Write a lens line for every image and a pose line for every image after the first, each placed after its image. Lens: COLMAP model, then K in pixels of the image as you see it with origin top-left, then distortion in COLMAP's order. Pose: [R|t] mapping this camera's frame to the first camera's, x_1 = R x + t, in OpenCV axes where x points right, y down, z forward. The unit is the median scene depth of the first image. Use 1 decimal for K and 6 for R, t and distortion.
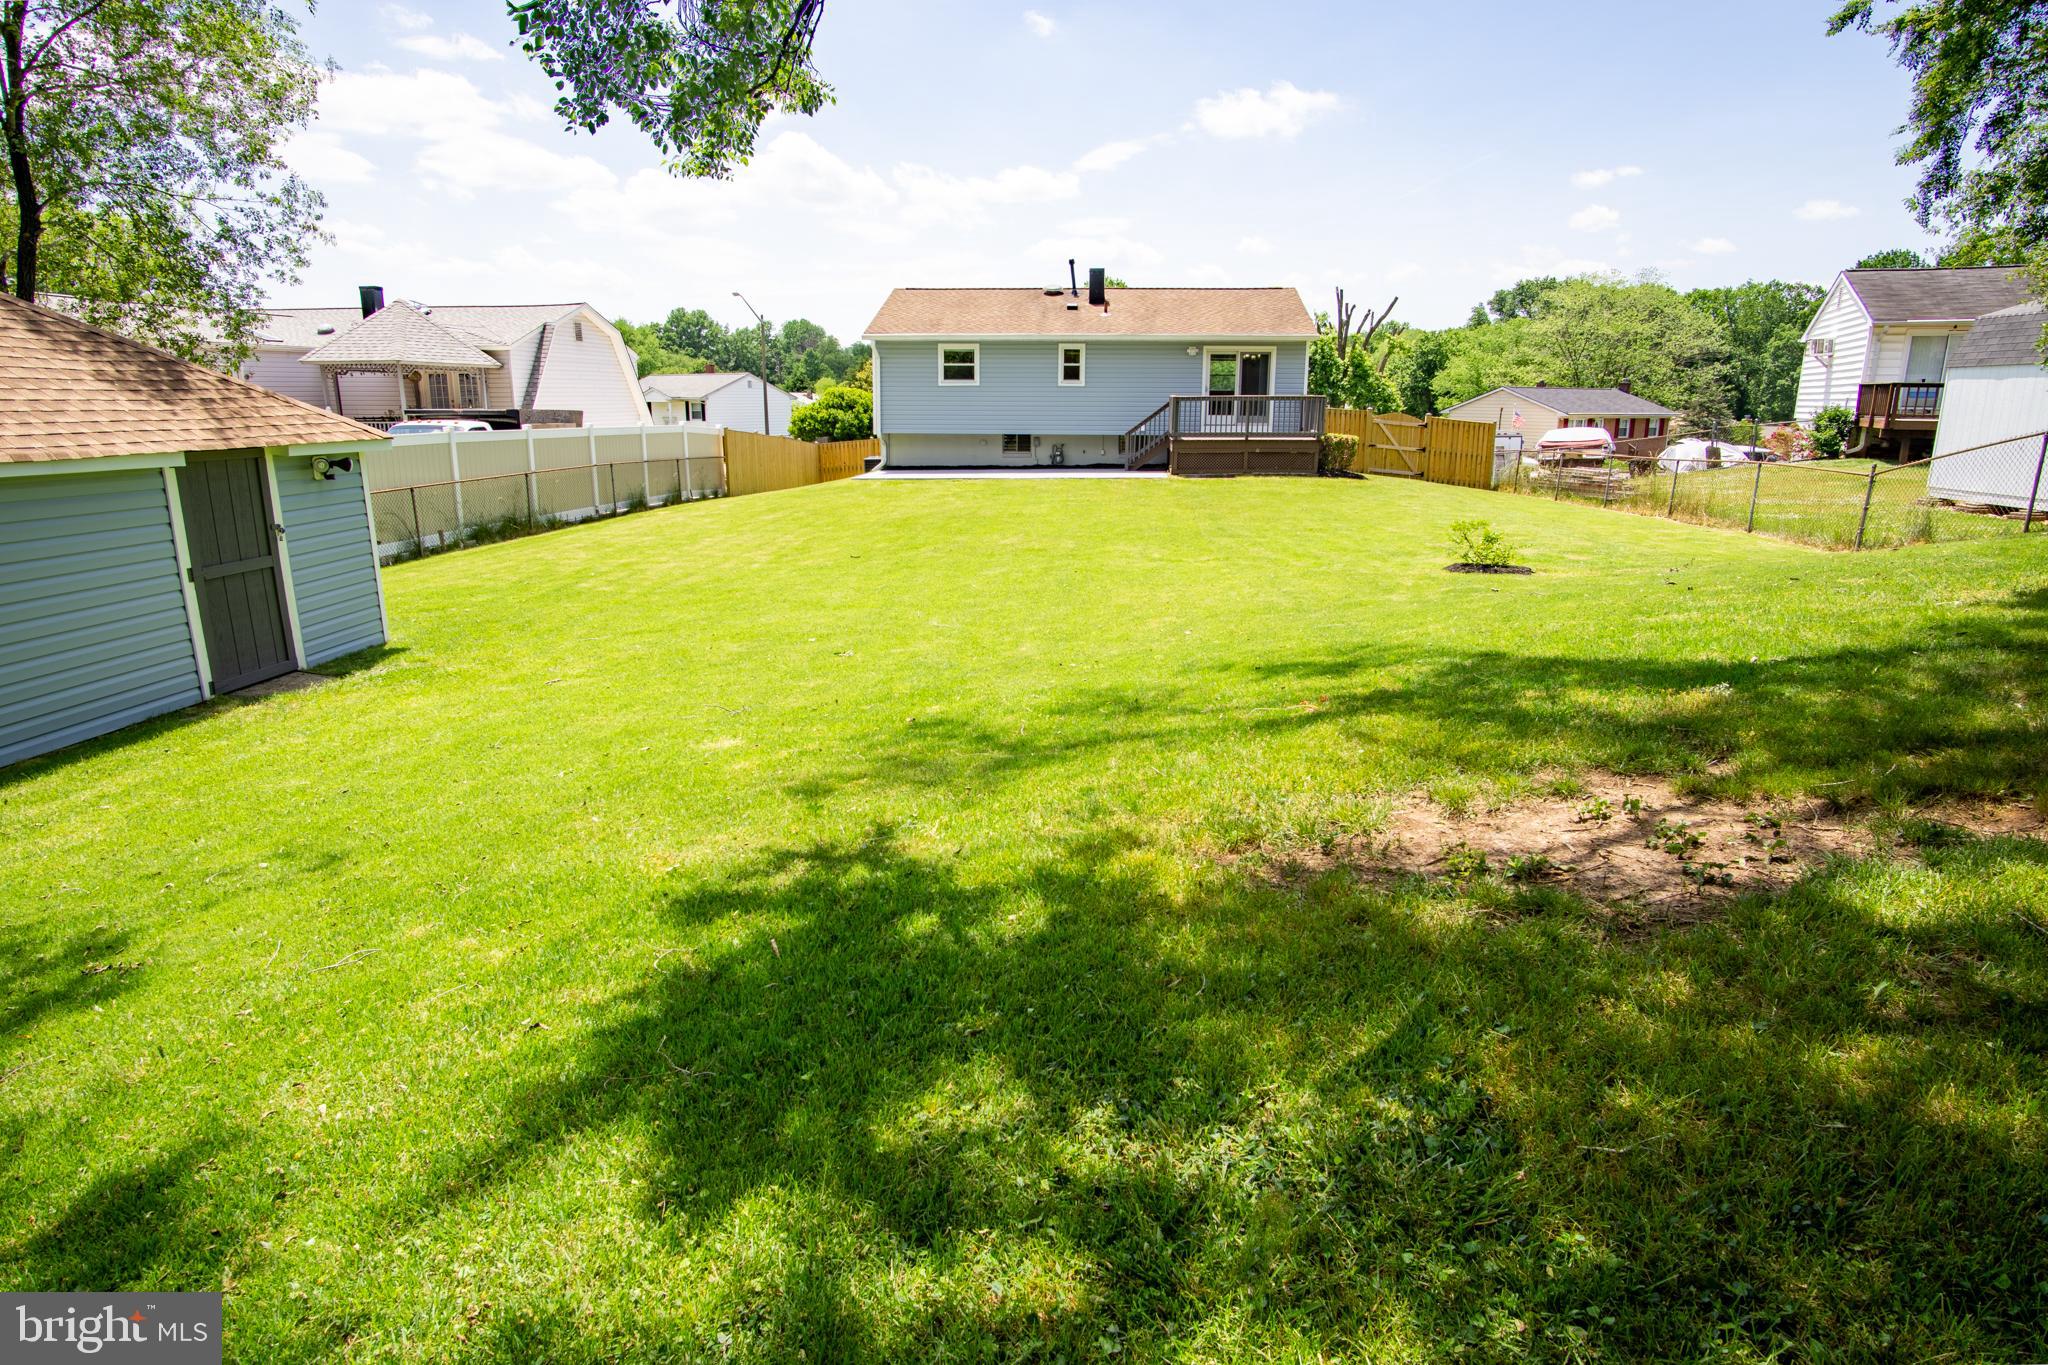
lens RADIAL K [[1135.1, 0, 1061.6], [0, 1135.1, 672.9], [0, 0, 1]] dist [-0.000943, -0.000385]
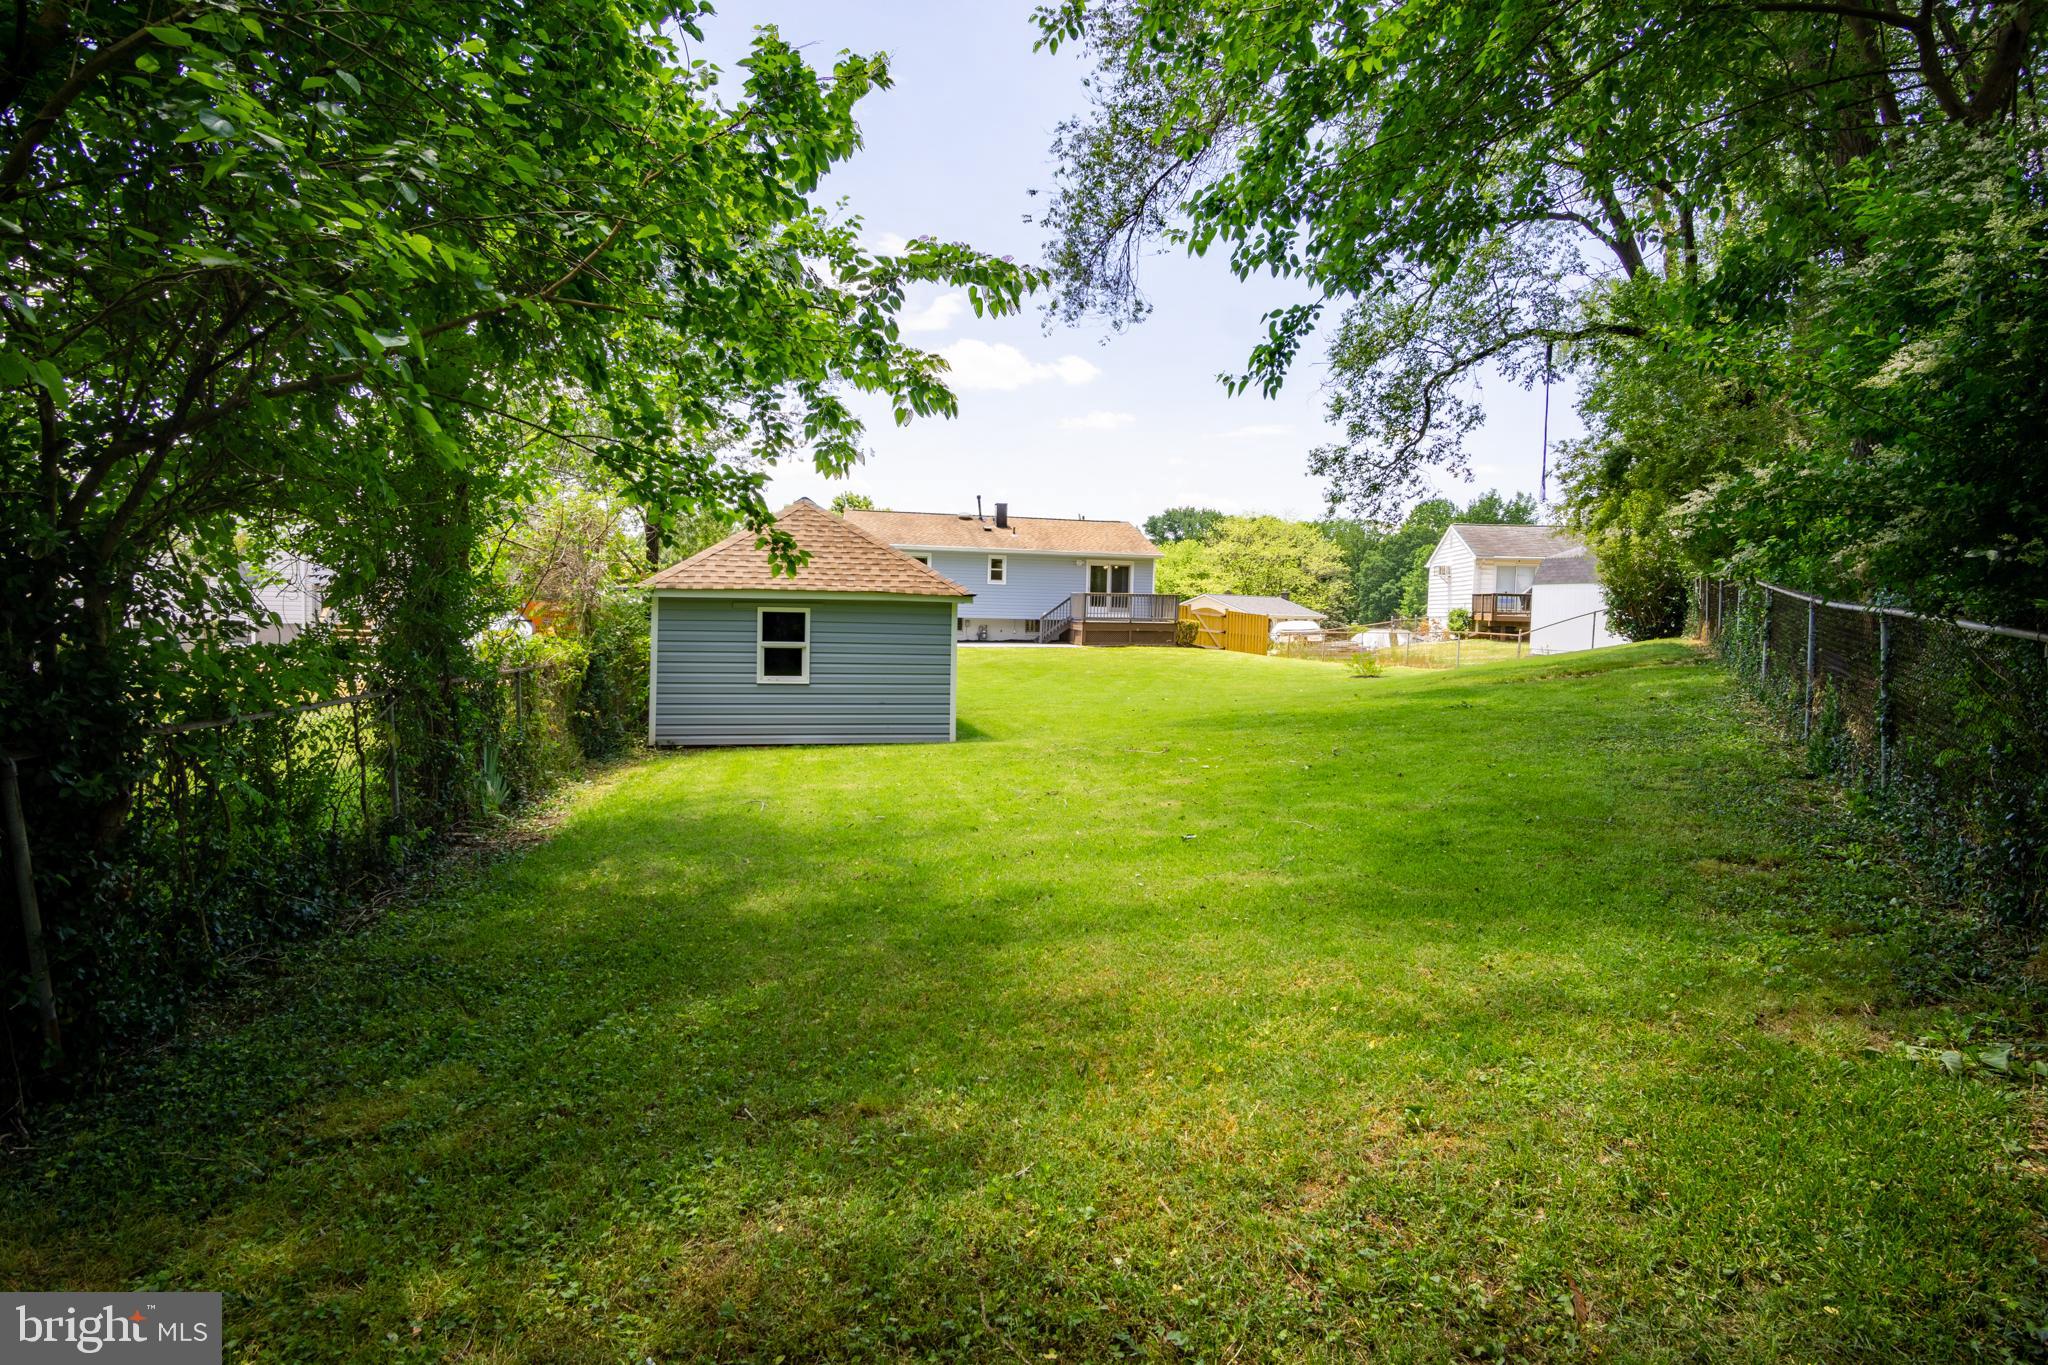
lens RADIAL K [[1135.1, 0, 1061.6], [0, 1135.1, 672.9], [0, 0, 1]] dist [-0.000943, -0.000385]
pose [[0.952768, -0.001837, 0.303693, -0.329536], [0.054876, 0.984562, -0.166209, 0.088178], [-0.298699, 0.175024, 0.938161, -0.304906]]
